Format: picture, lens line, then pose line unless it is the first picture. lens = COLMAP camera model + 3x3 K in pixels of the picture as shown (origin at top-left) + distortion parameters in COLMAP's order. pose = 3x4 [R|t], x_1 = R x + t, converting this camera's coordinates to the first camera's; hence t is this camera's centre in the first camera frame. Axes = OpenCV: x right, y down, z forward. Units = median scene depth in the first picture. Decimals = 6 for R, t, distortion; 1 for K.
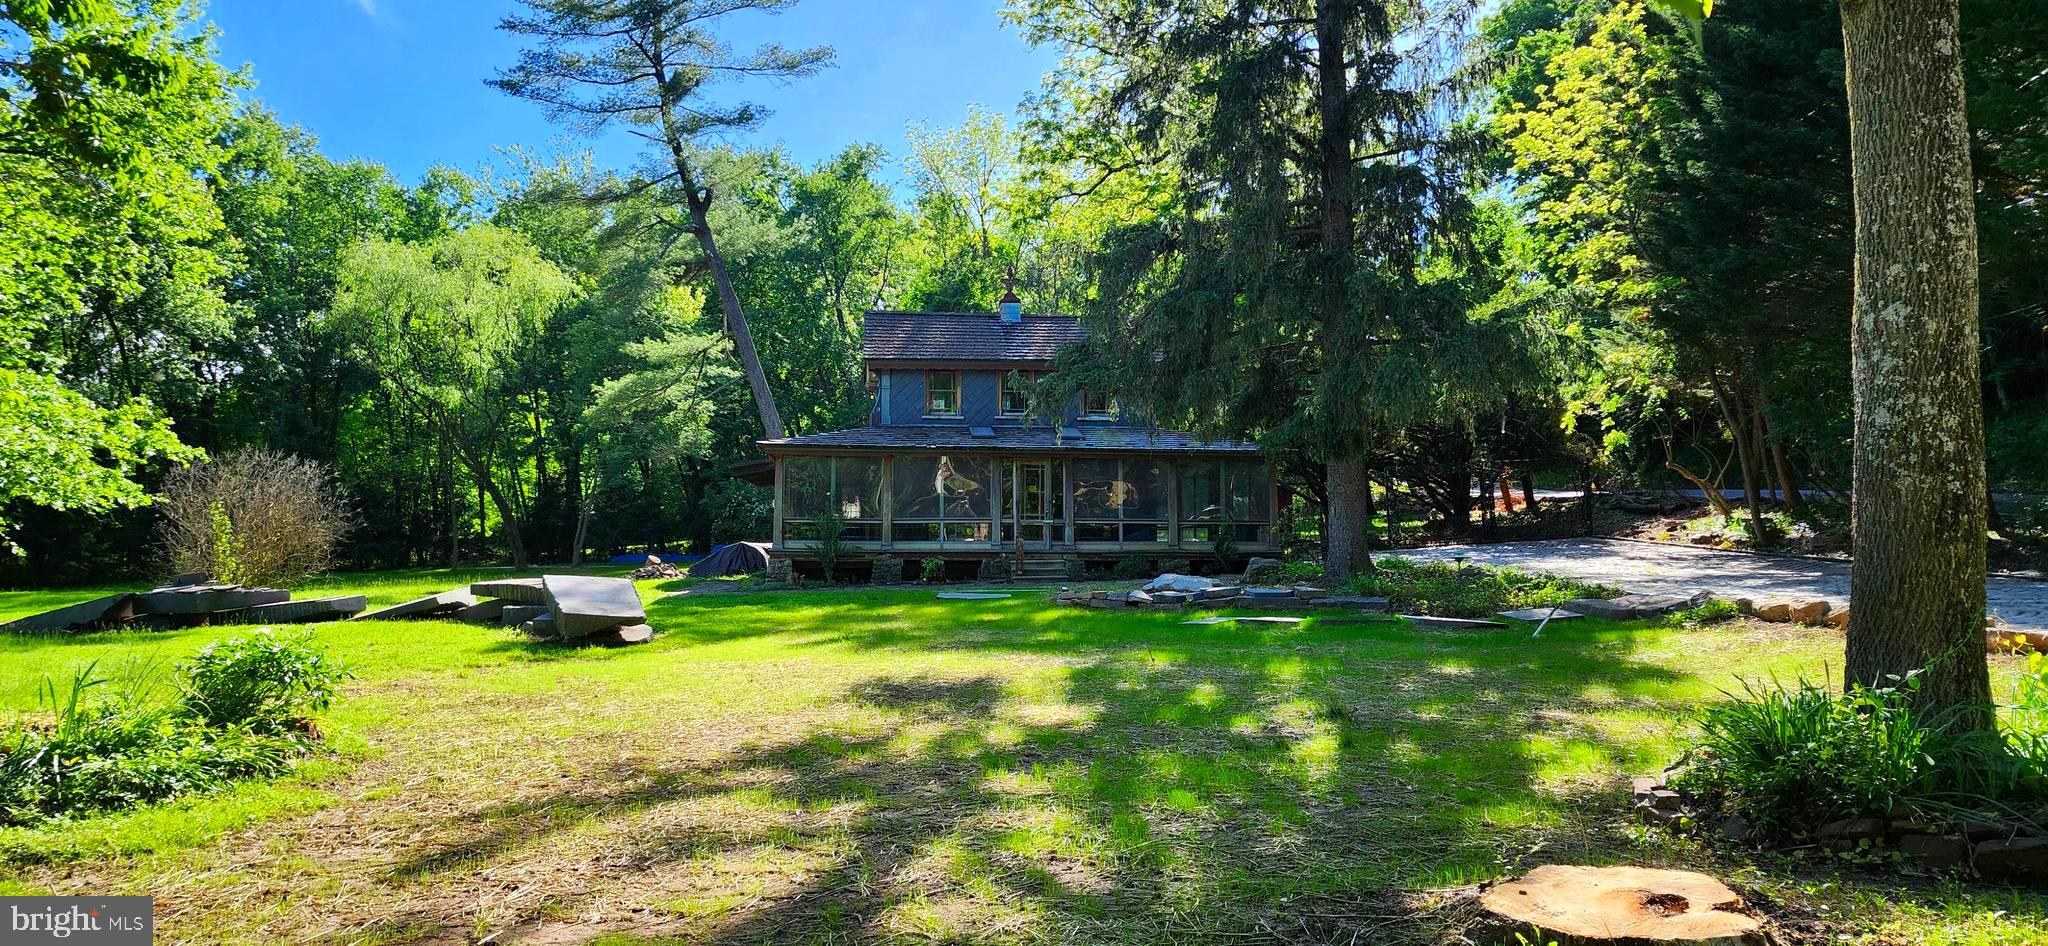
lens RADIAL K [[1367.2, 0, 1023.5], [0, 1367.2, 514.5], [0, 0, 1]] dist [0.004533, -0.001258]
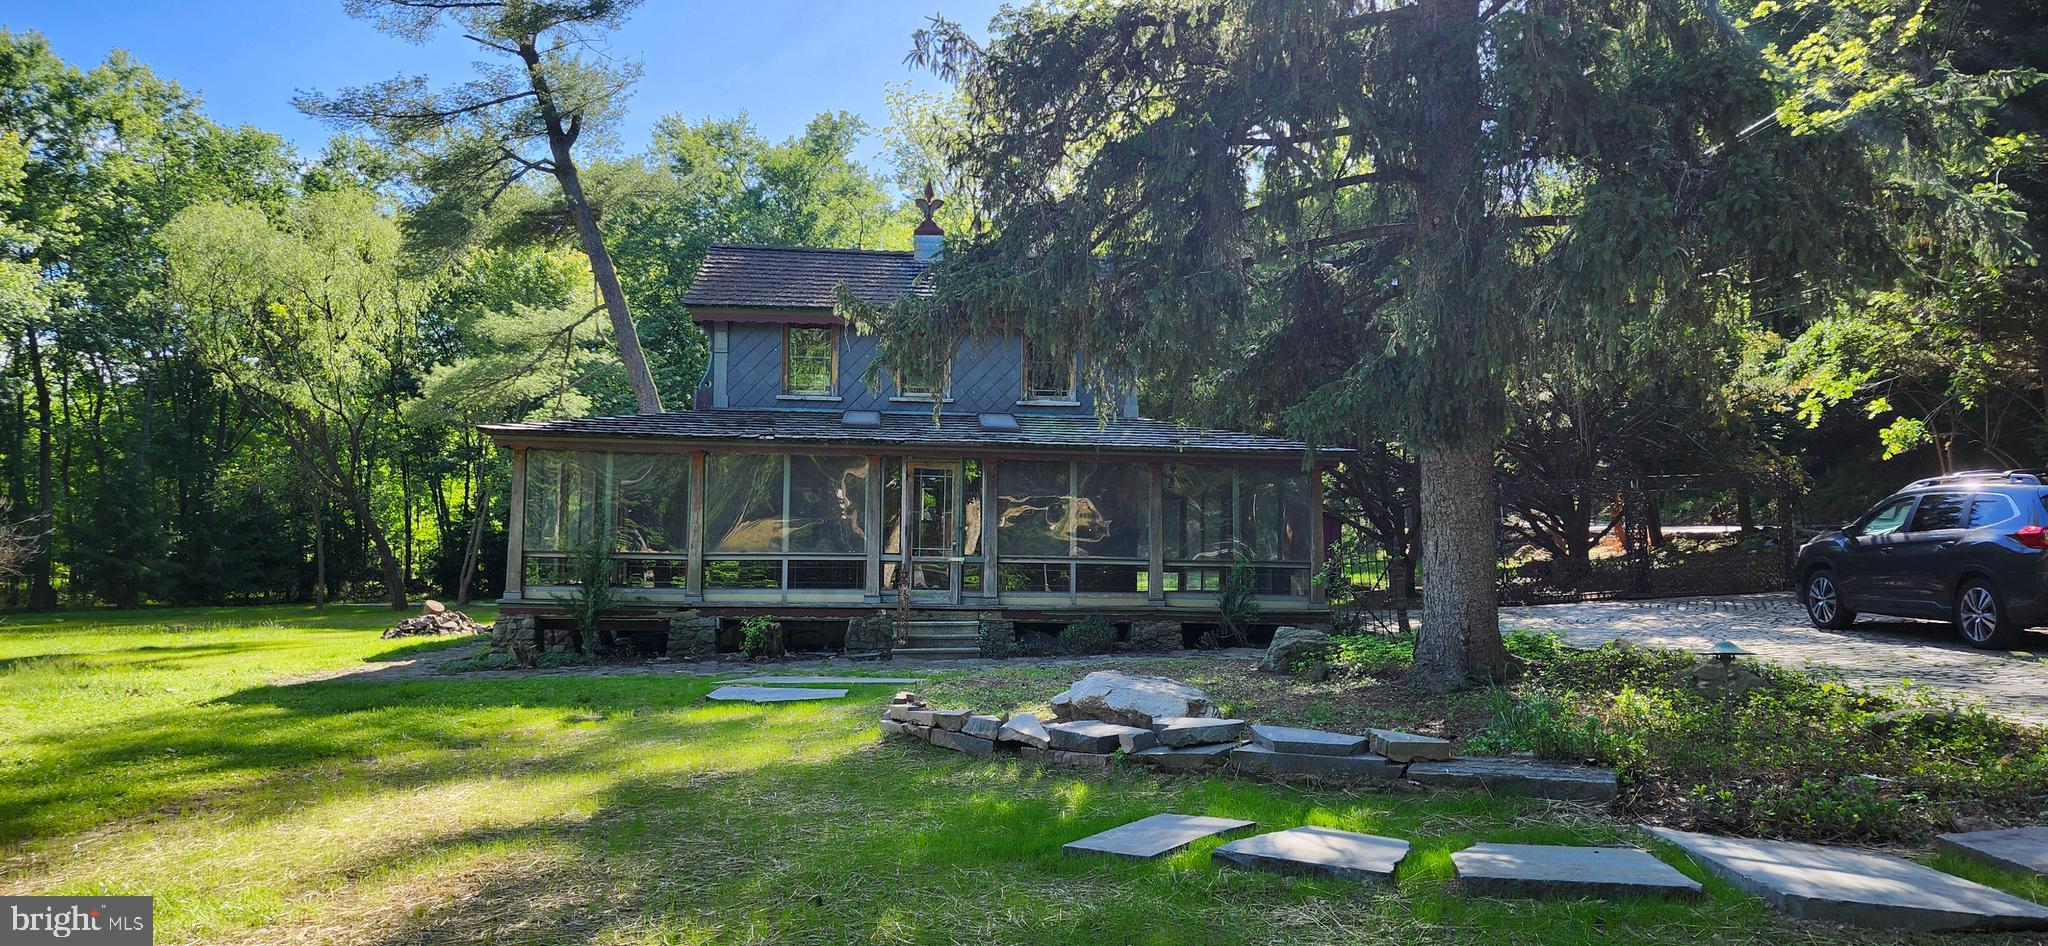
lens RADIAL K [[1367.2, 0, 1023.5], [0, 1367.2, 514.5], [0, 0, 1]] dist [0.004533, -0.001258]
pose [[0.999517, 0.010005, -0.029405, 0.063373], [-0.010717, 0.999651, -0.024157, -0.000701], [0.029153, 0.024461, 0.999276, 0.350404]]
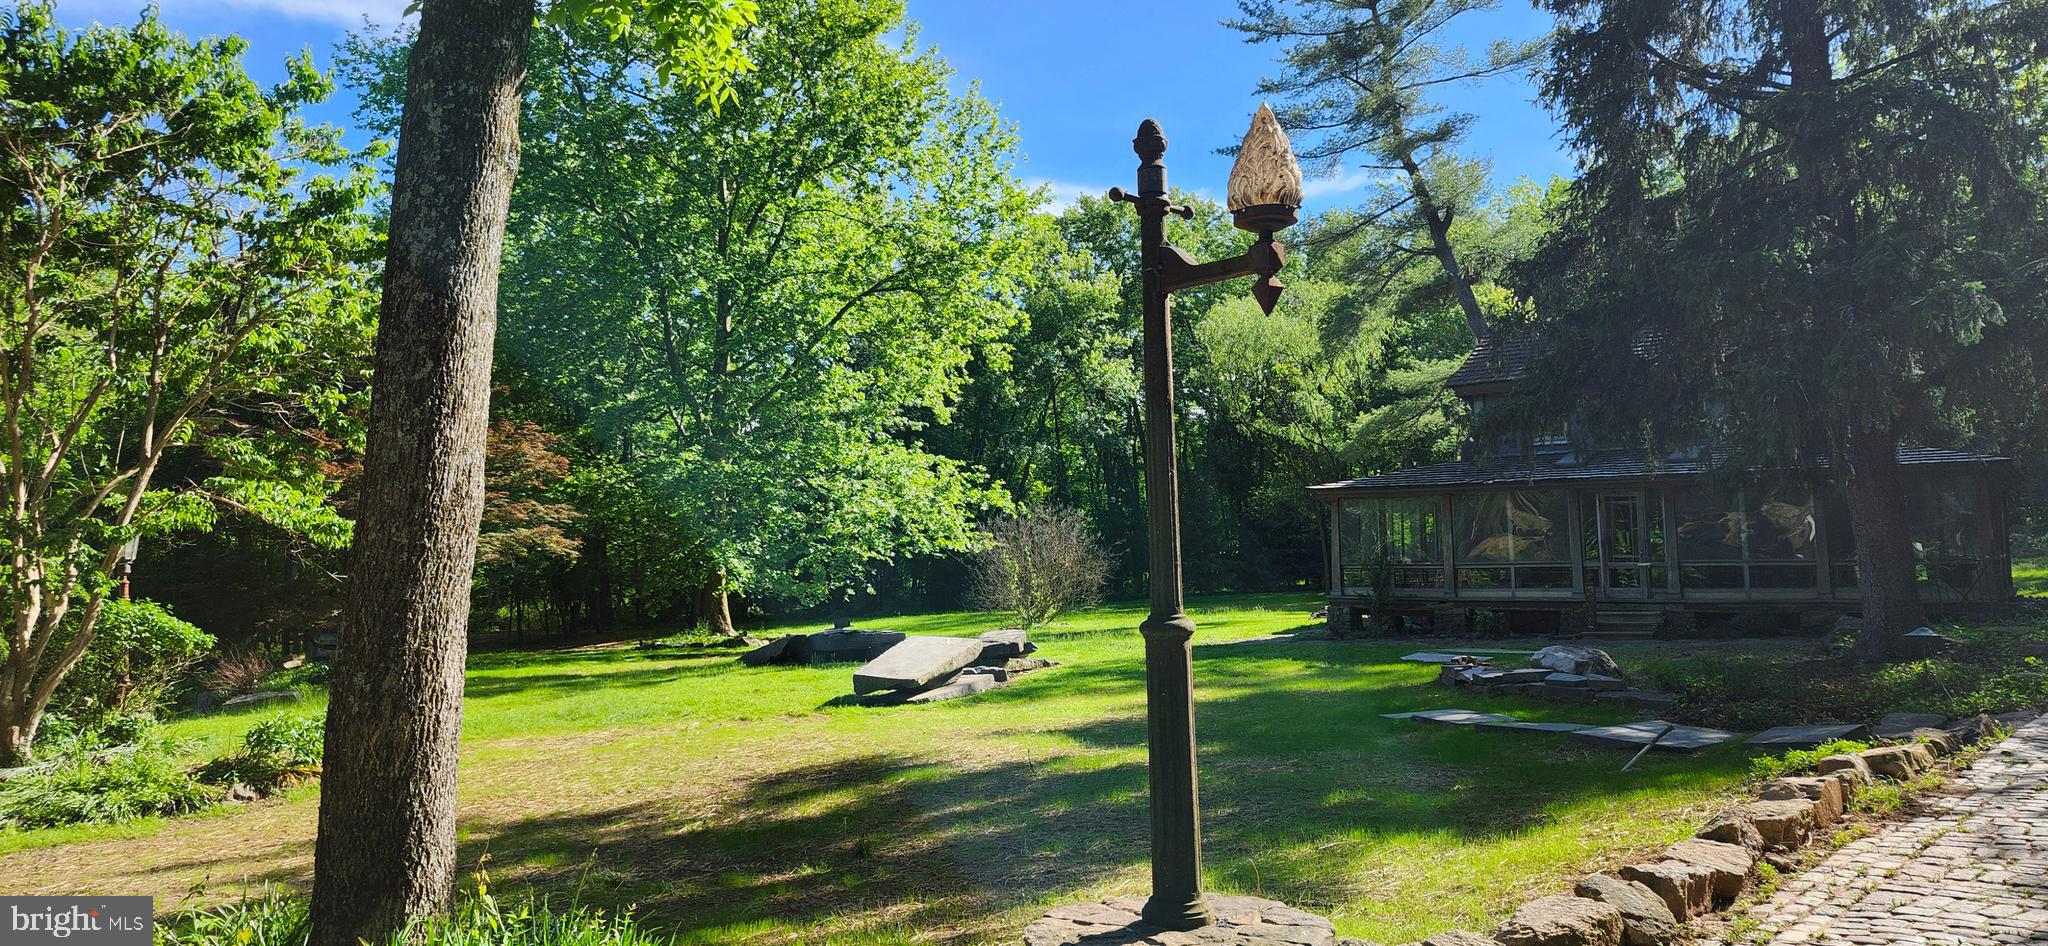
lens RADIAL K [[1367.2, 0, 1023.5], [0, 1367.2, 514.5], [0, 0, 1]] dist [0.004533, -0.001258]
pose [[0.716454, -0.032640, -0.696870, 0.304294], [0.029303, 0.999431, -0.016686, -0.020464], [0.697019, -0.008465, 0.717003, 0.145068]]
